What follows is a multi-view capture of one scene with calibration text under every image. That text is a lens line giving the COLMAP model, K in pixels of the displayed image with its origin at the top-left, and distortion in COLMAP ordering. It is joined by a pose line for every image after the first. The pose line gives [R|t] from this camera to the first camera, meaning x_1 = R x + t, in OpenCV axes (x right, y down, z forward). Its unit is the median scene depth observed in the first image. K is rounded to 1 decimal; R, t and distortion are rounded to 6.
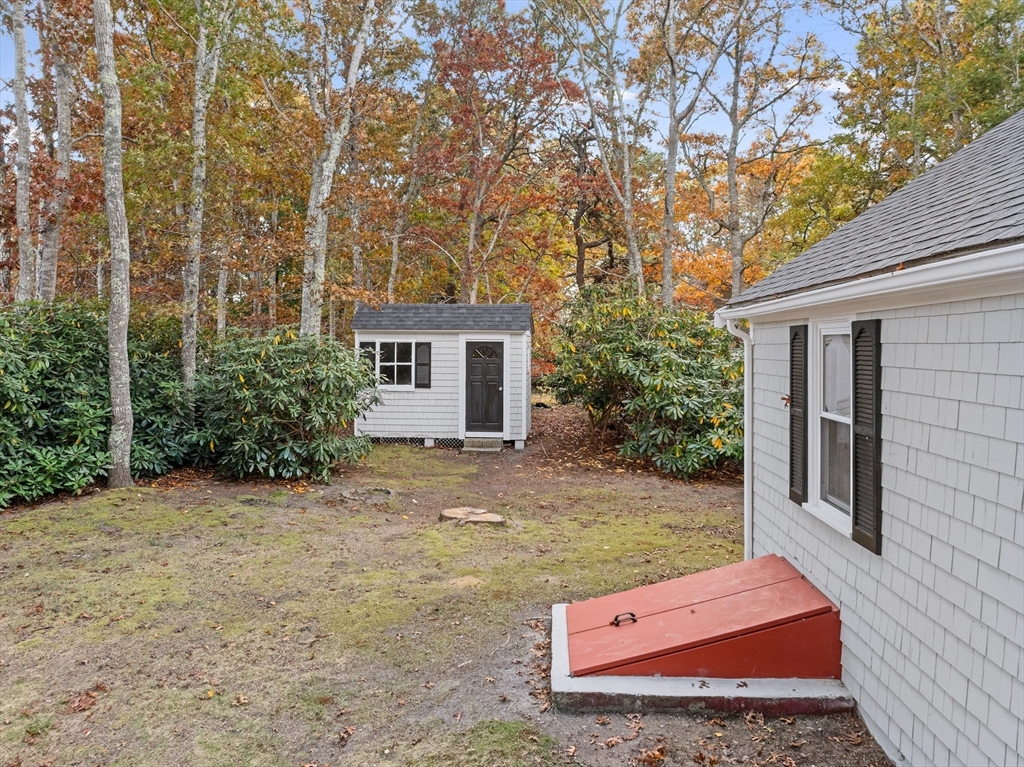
lens RADIAL K [[722.3, 0, 511.7], [0, 722.3, 378.0], [0, 0, 1]] dist [-0.033982, -0.001482]
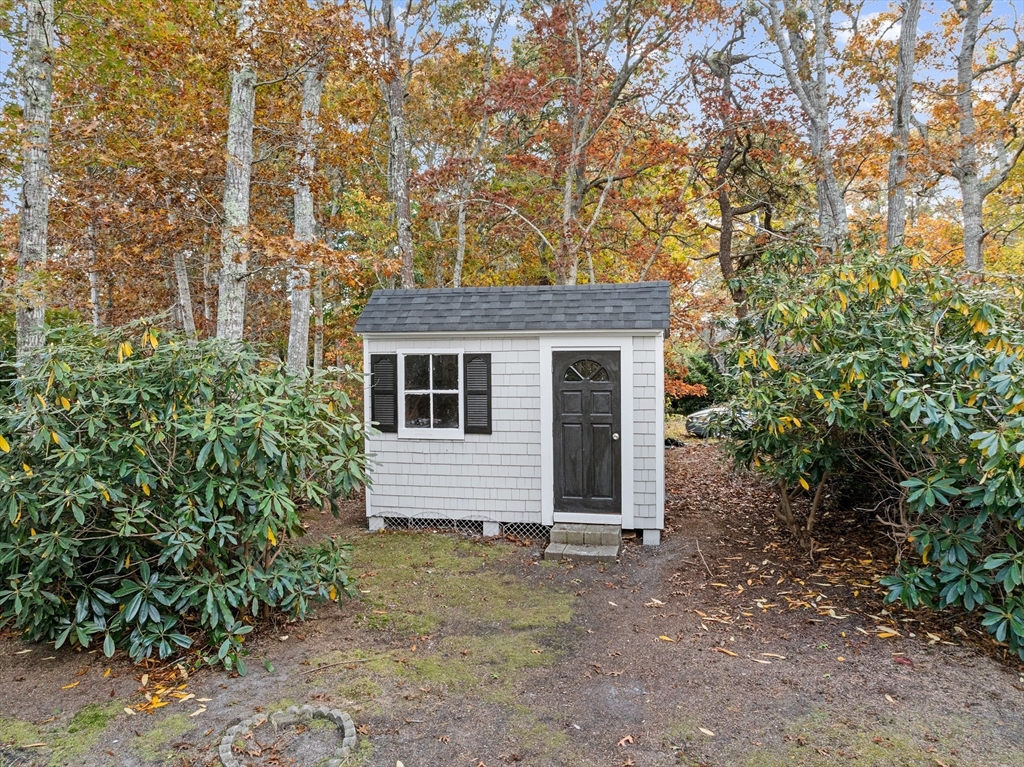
lens RADIAL K [[722.3, 0, 534.3], [0, 722.3, 344.8], [0, 0, 1]] dist [-0.033982, -0.001482]
pose [[0.993135, -0.014099, -0.116121, -0.012269], [0.006764, 0.997970, -0.063320, -0.020129], [0.116778, 0.062100, 0.991215, 0.439087]]
